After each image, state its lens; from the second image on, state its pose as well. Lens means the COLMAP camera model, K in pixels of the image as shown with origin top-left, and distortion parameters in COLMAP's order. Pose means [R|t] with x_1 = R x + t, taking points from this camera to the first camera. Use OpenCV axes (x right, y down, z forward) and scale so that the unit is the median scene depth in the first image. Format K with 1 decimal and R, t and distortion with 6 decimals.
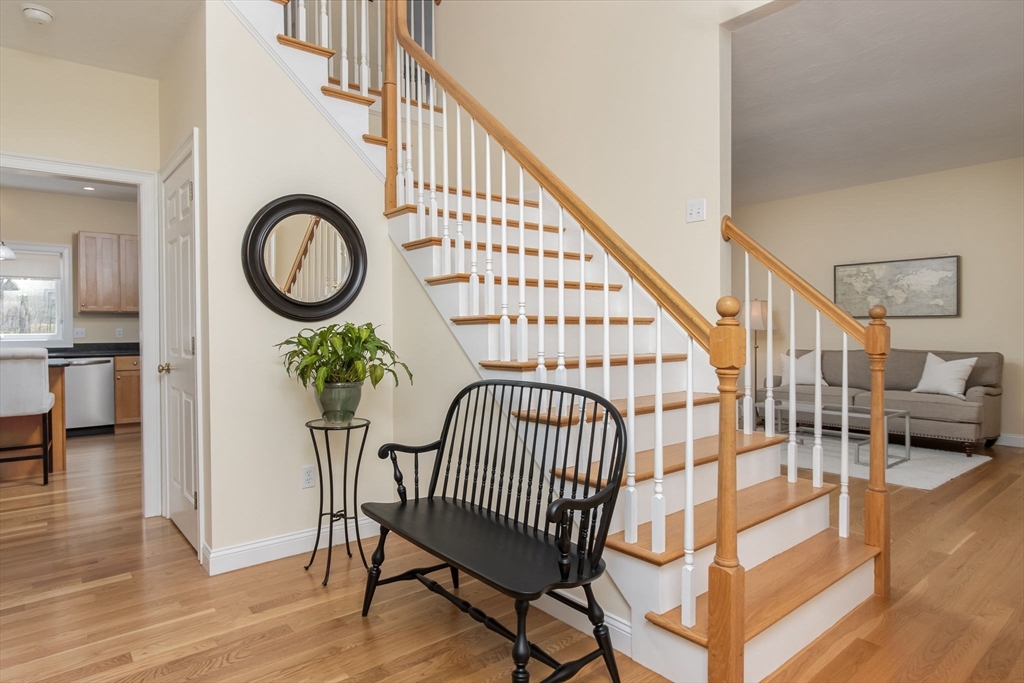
lens RADIAL K [[590.1, 0, 512.0], [0, 590.1, 341.5], [0, 0, 1]] dist [-0.000390, -0.000289]
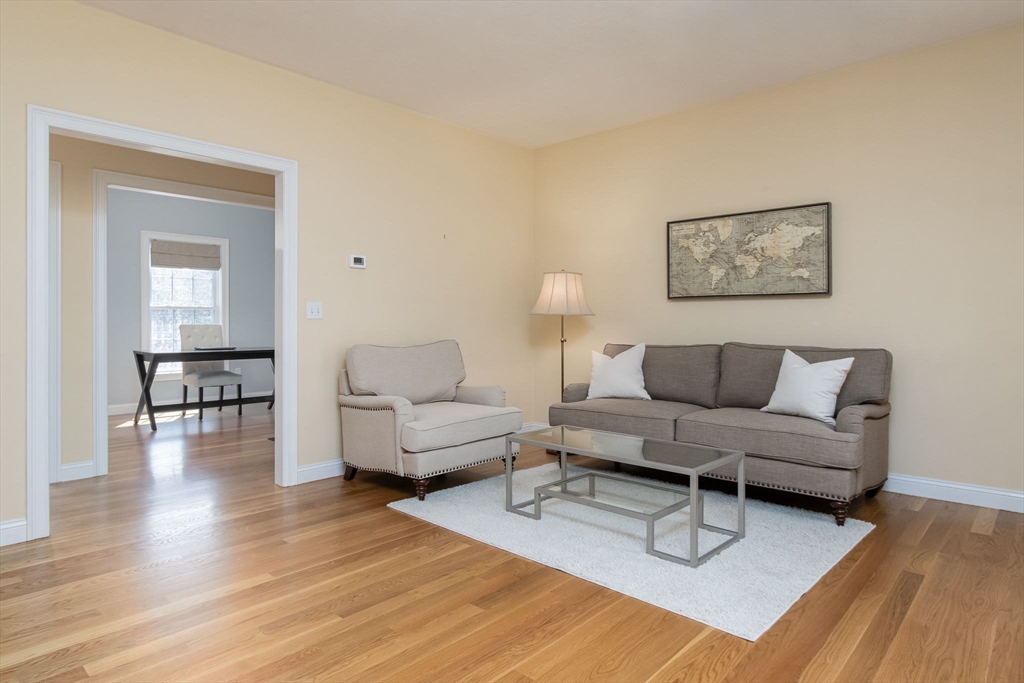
lens RADIAL K [[599.9, 0, 509.4], [0, 599.9, 326.9], [0, 0, 1]] dist [-0.005657, 0.000018]
pose [[0.991696, 0.005095, 0.128502, 0.314670], [-0.003193, 0.999882, -0.015004, 0.004998], [-0.128563, 0.014470, 0.991596, 0.380786]]
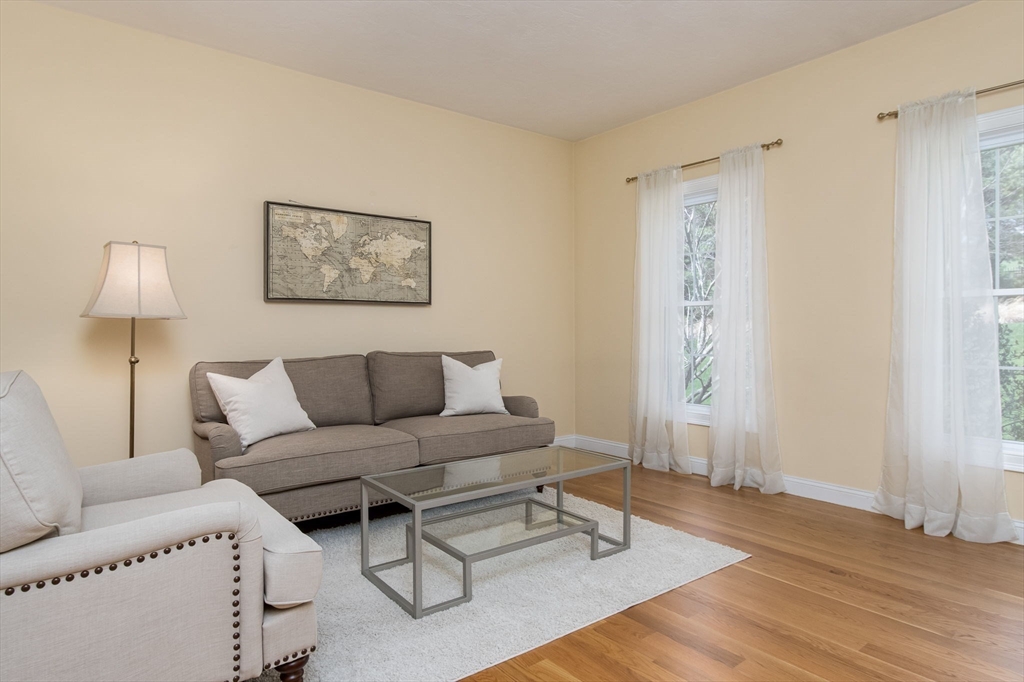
lens RADIAL K [[599.9, 0, 509.4], [0, 599.9, 326.4], [0, 0, 1]] dist [-0.005657, 0.000018]
pose [[0.025036, 0.010302, 0.999633, 0.011688], [0.024571, 0.999638, -0.010917, -0.004635], [-0.999385, 0.024835, 0.024774, 0.881877]]
